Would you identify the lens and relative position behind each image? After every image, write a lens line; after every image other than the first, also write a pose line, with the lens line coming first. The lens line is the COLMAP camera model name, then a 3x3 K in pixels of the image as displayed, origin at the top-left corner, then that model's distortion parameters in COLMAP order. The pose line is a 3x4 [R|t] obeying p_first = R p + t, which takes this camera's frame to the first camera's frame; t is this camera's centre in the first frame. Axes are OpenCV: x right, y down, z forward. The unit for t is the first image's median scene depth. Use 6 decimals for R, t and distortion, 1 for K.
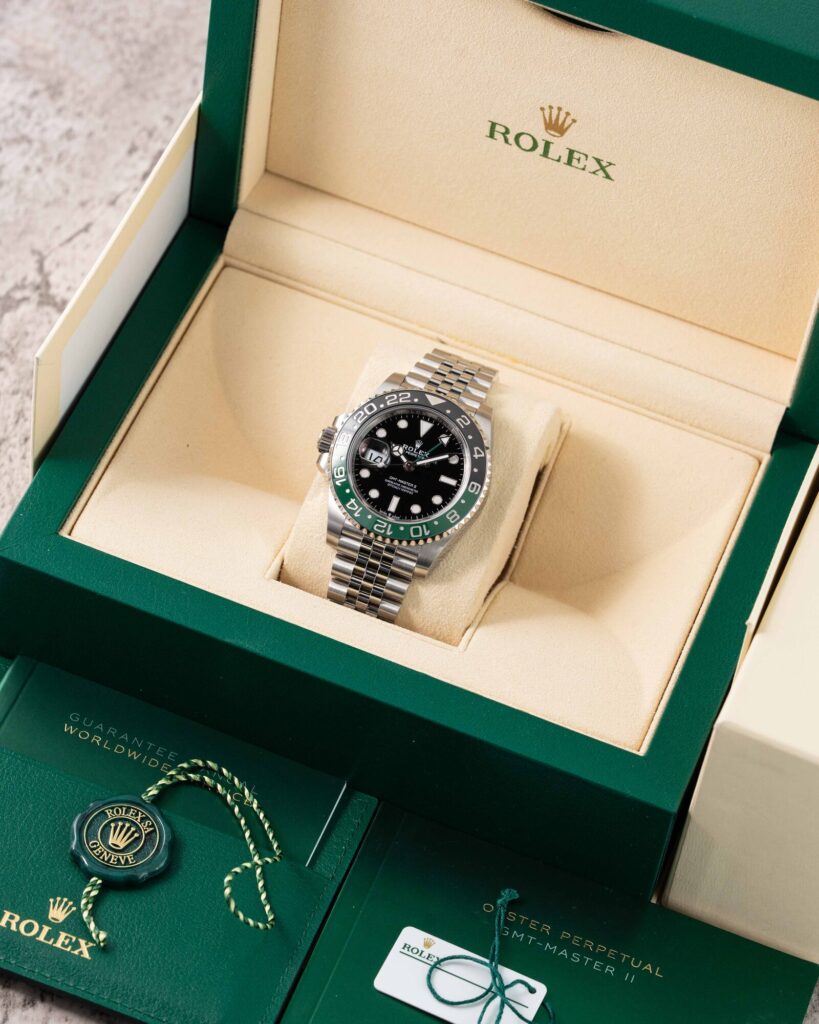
lens RADIAL K [[3729.7, 0, 409.5], [0, 3729.7, 512.0], [0, 0, 1]] dist [0.077380, -3.397717]
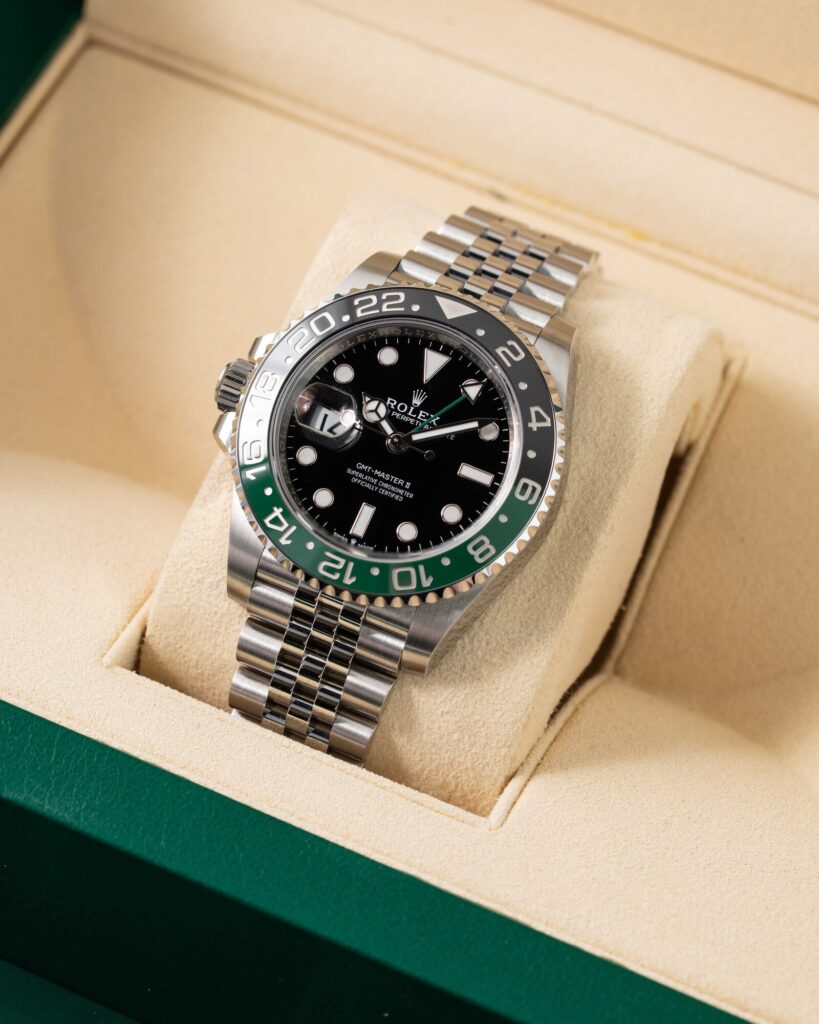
lens RADIAL K [[3729.7, 0, 409.5], [0, 3729.7, 512.0], [0, 0, 1]] dist [0.077380, -3.397717]
pose [[0.995632, 0.023860, -0.090260, 0.045615], [-0.022120, 0.999551, 0.020236, -0.013135], [0.090702, -0.018151, 0.995713, 0.513610]]
